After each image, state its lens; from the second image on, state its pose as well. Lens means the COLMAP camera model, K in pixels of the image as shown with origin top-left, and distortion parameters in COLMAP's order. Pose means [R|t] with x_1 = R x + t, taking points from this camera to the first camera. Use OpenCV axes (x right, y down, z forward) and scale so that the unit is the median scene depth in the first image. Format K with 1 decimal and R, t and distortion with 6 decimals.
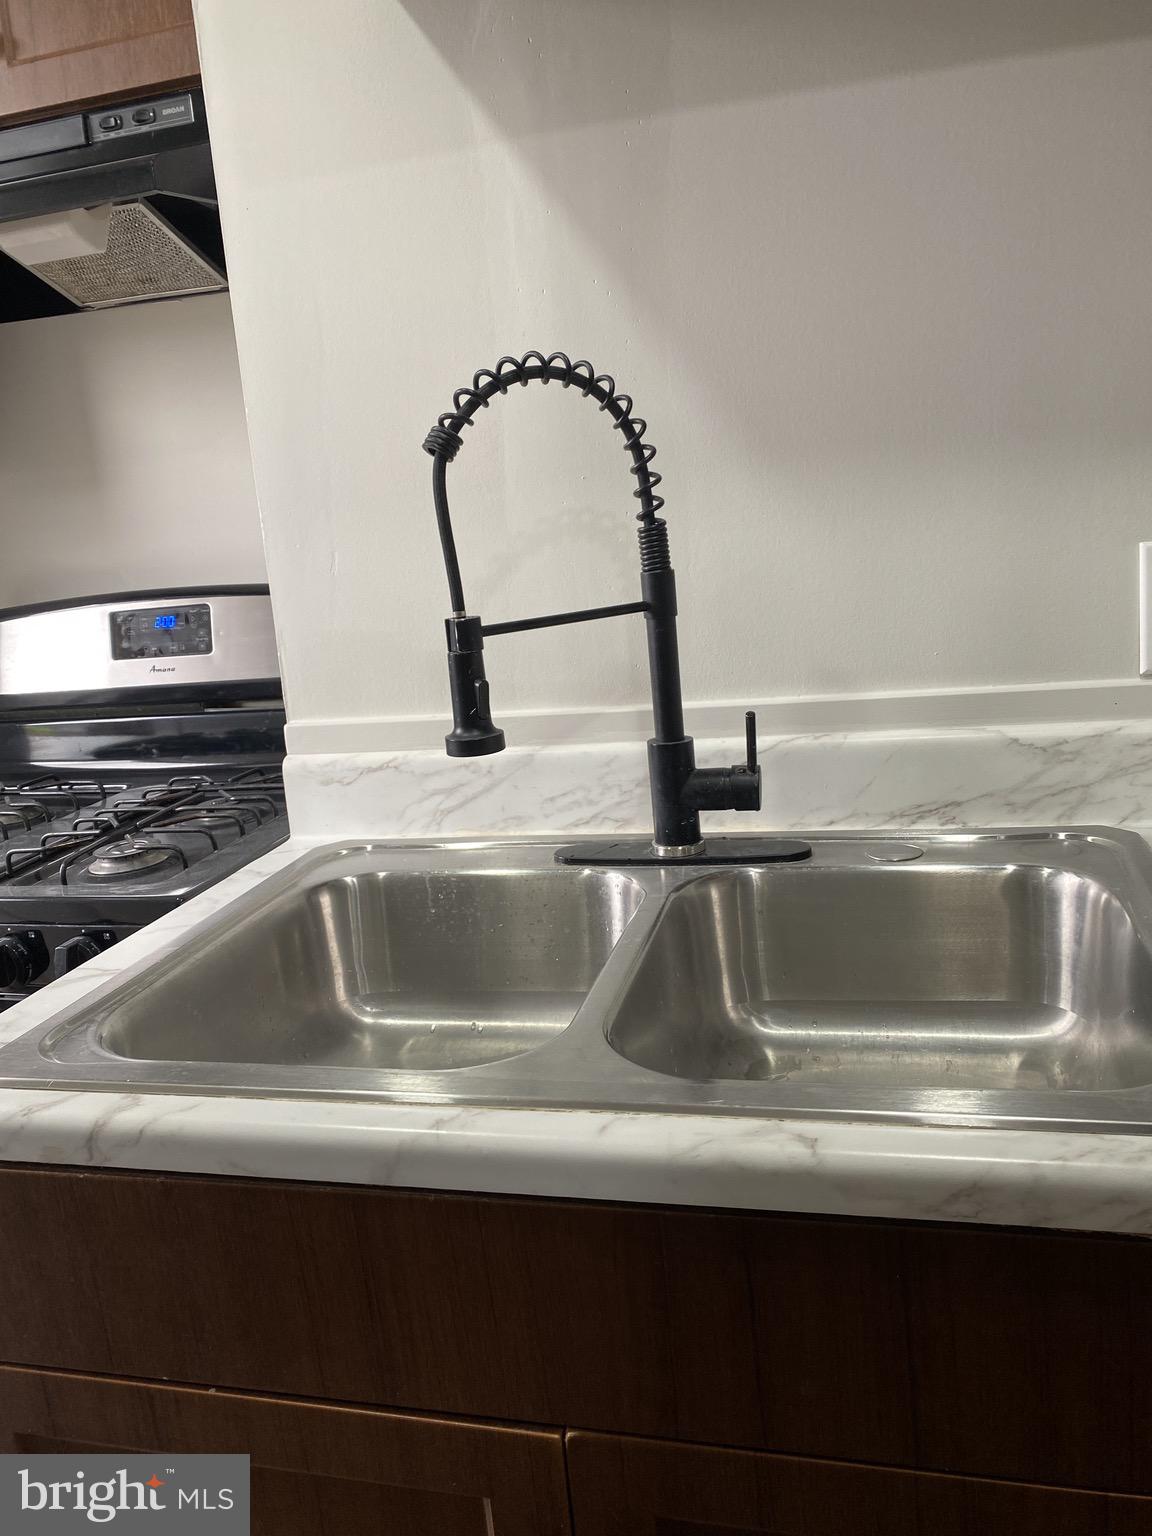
lens RADIAL K [[1167.1, 0, 568.1], [0, 1167.1, 759.8], [0, 0, 1]] dist [0.039025, -0.045623]
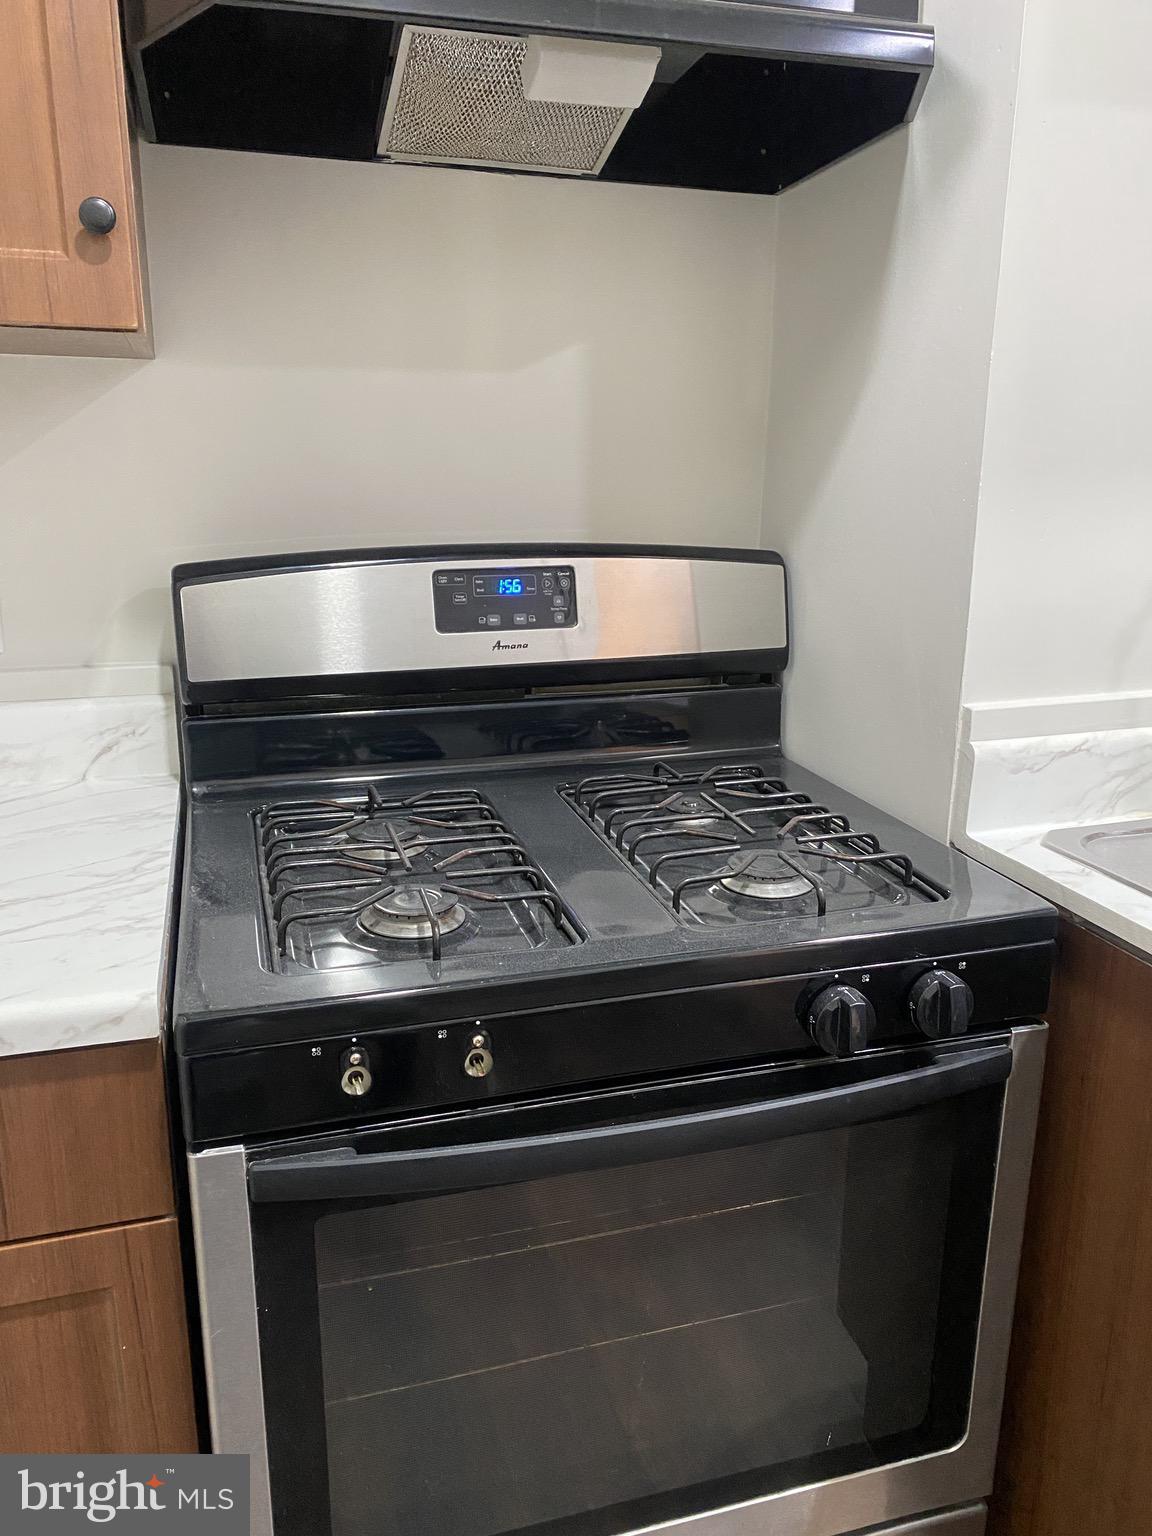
lens RADIAL K [[1167.1, 0, 591.3], [0, 1167.1, 764.7], [0, 0, 1]] dist [0.039025, -0.045623]
pose [[0.838742, -0.048634, 0.542353, -0.995601], [0.036924, 0.998791, 0.032462, -0.027309], [-0.543276, -0.007201, 0.839524, 0.414106]]
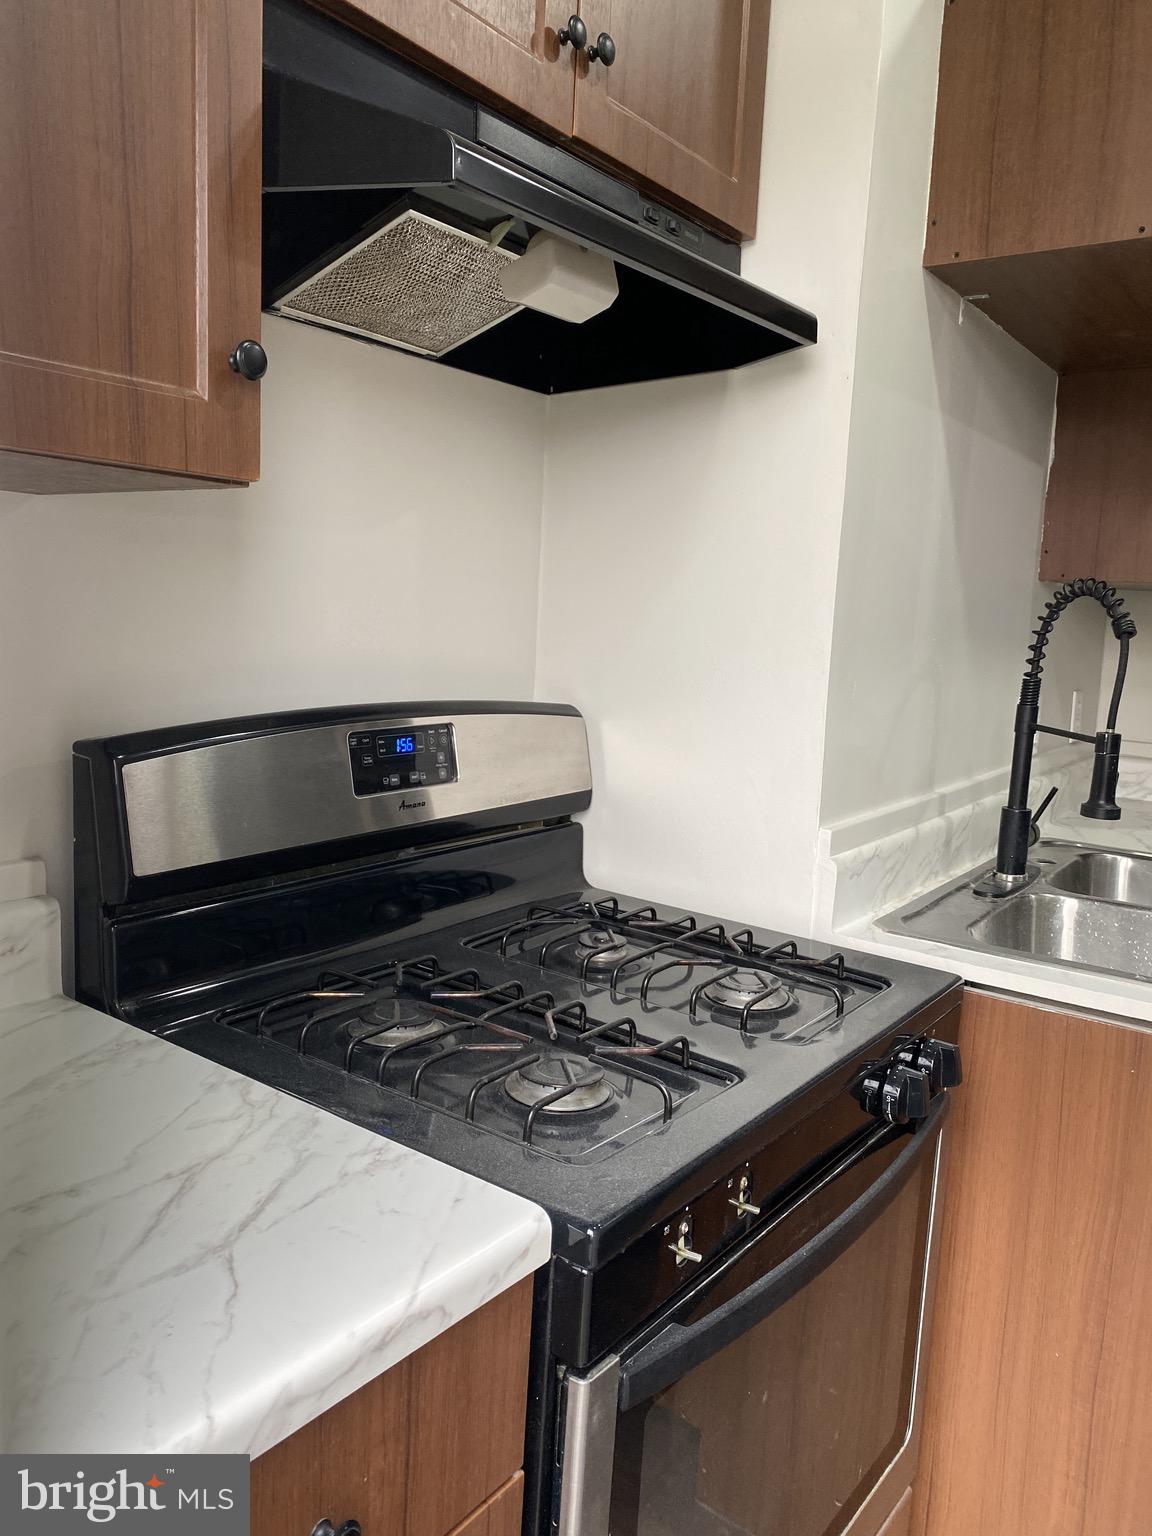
lens RADIAL K [[1167.1, 0, 589.5], [0, 1167.1, 760.0], [0, 0, 1]] dist [0.039025, -0.045623]
pose [[0.340637, -0.019982, 0.939983, -1.405210], [0.119107, 0.992636, -0.022061, -0.102492], [-0.932620, 0.119474, 0.340509, 0.843922]]
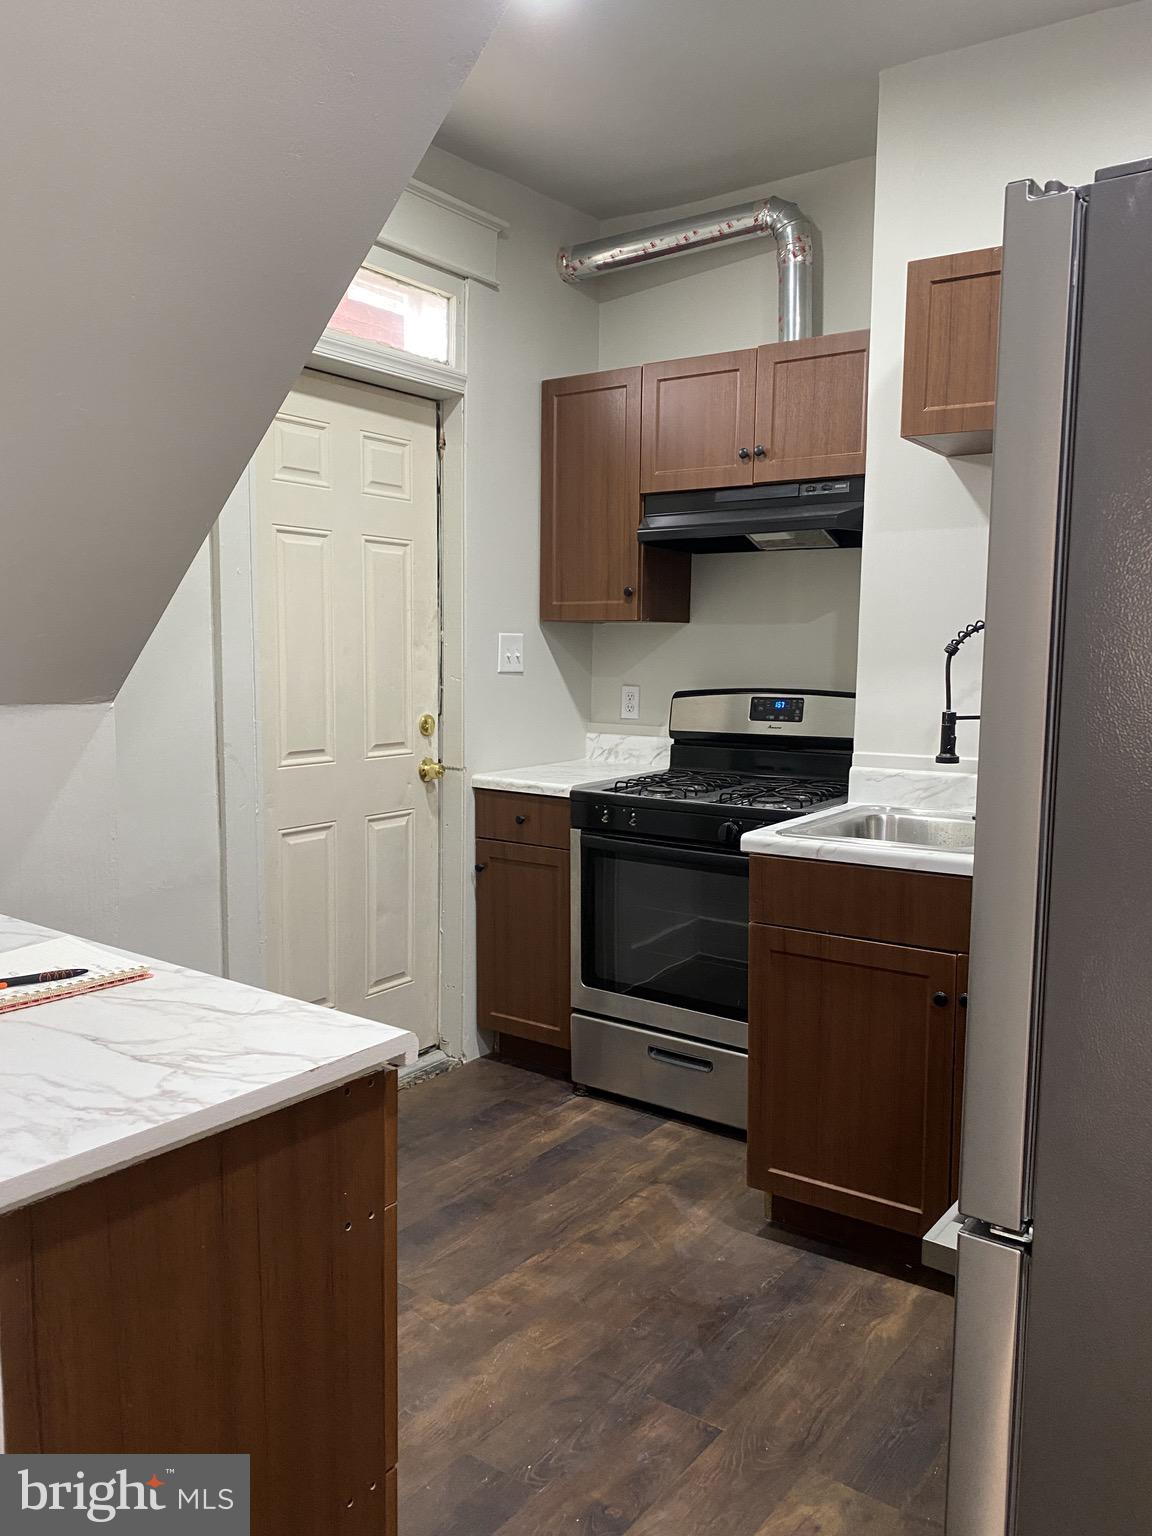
lens RADIAL K [[1167.1, 0, 577.8], [0, 1167.1, 759.4], [0, 0, 1]] dist [0.039025, -0.045623]
pose [[0.935515, 0.125244, -0.330342, 0.010179], [-0.156454, 0.985235, -0.069534, 0.230583], [0.316755, 0.116734, 0.941297, -1.347917]]
